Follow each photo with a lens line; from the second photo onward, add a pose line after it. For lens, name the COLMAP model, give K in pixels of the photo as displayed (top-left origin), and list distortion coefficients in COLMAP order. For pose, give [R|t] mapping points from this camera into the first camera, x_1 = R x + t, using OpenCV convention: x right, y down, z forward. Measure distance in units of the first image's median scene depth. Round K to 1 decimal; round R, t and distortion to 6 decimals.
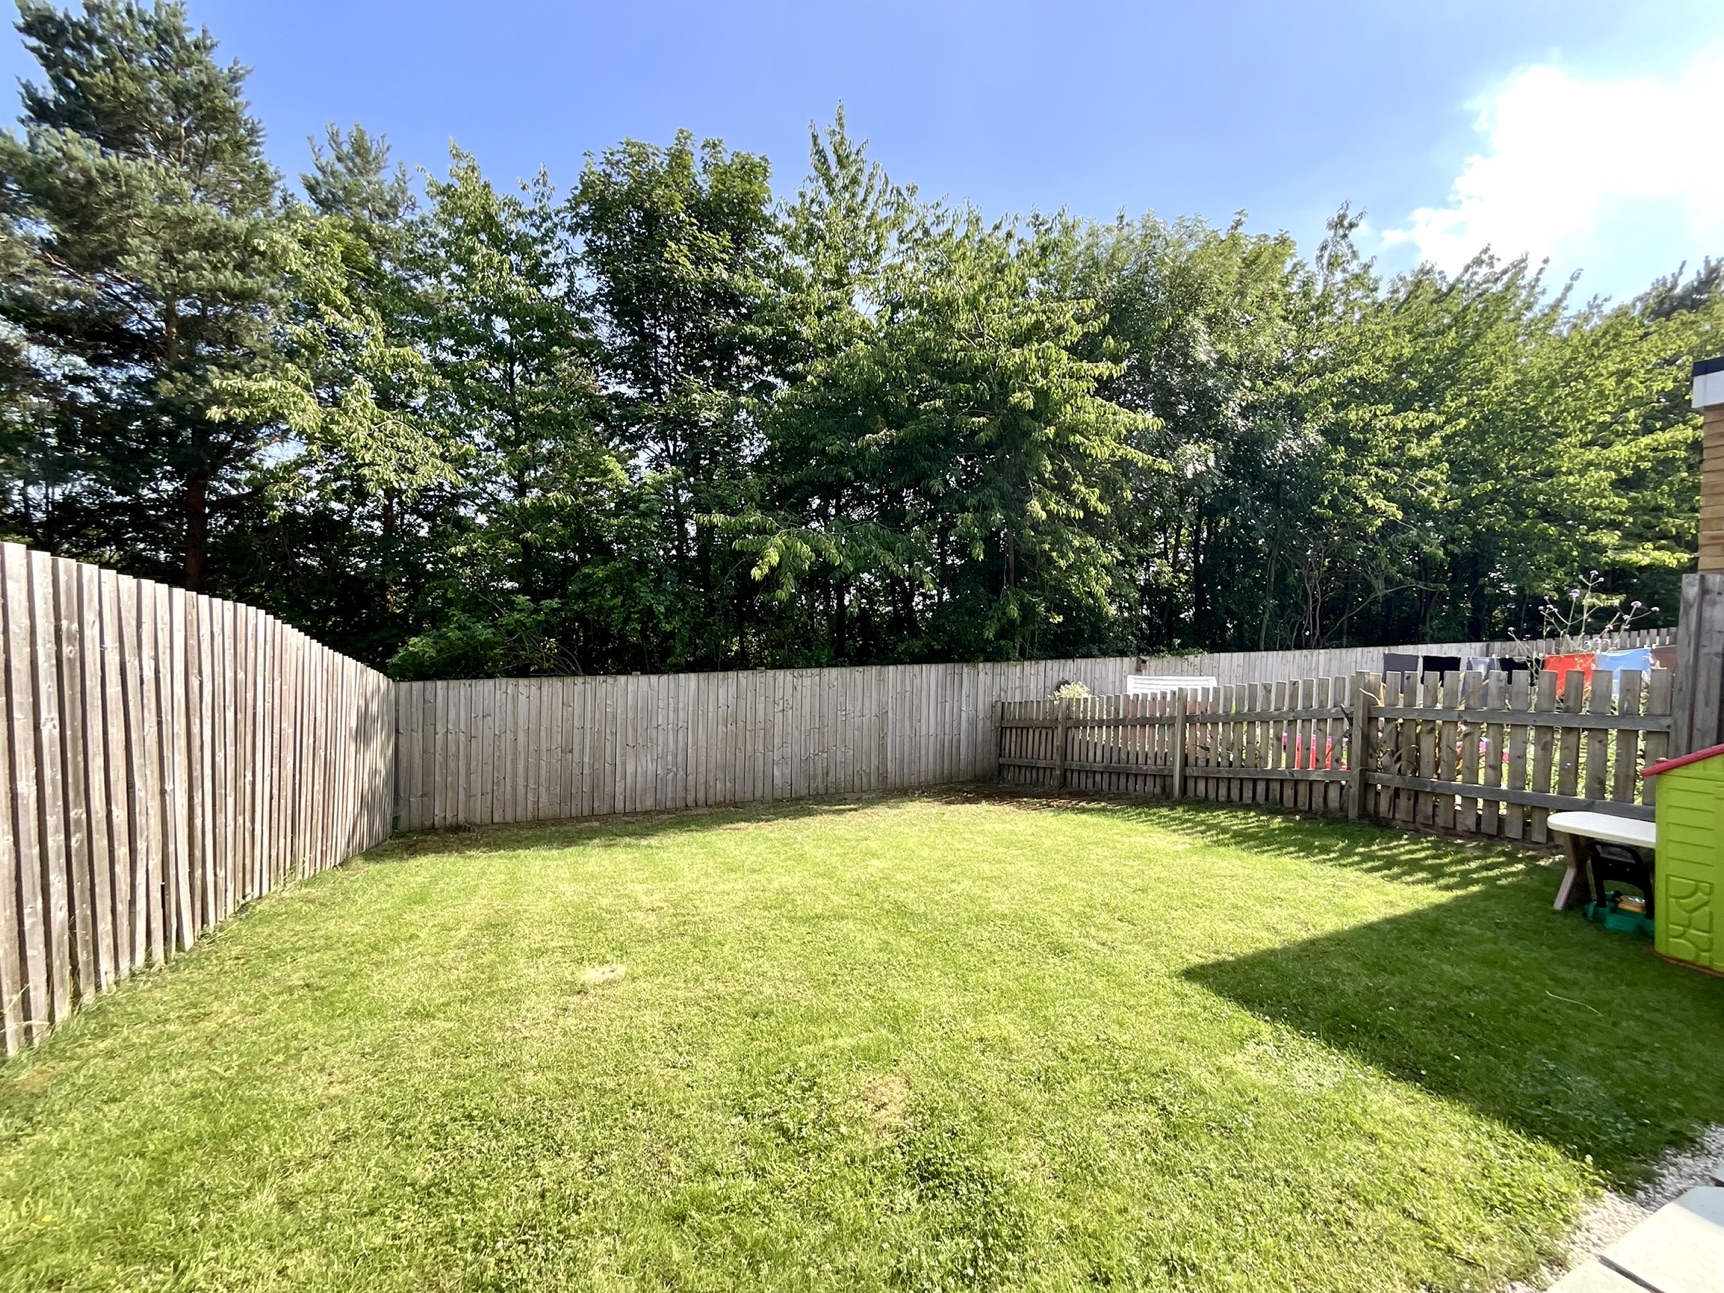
lens RADIAL K [[698.8, 0, 861.9], [0, 698.8, 650.2], [0, 0, 1]] dist [-0.004707, 0.000734]
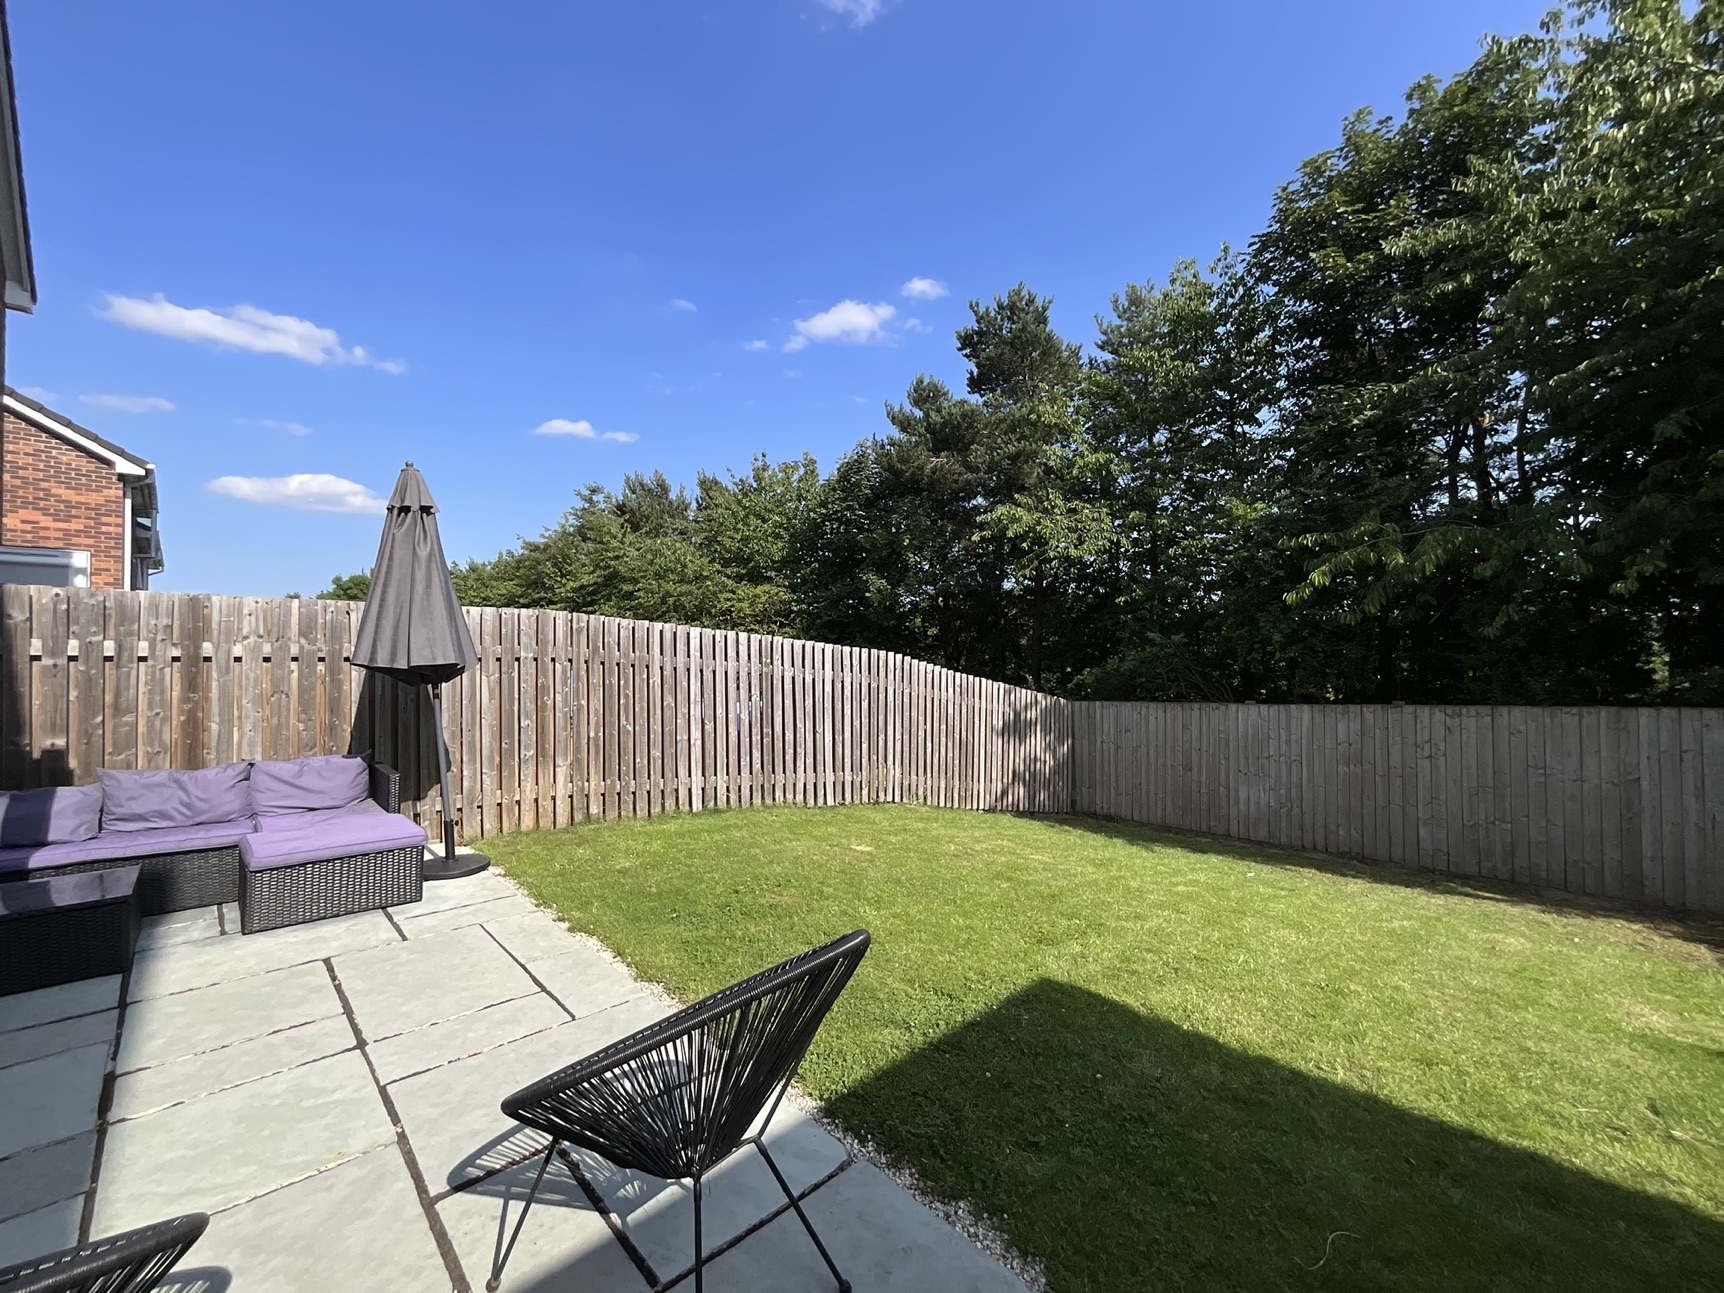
lens RADIAL K [[698.8, 0, 861.5], [0, 698.8, 656.6], [0, 0, 1]] dist [-0.004707, 0.000734]
pose [[0.338310, -0.023363, -0.940745, 0.452450], [-0.017501, 0.999363, -0.031112, 0.007908], [0.940872, 0.026989, 0.337685, 0.125004]]
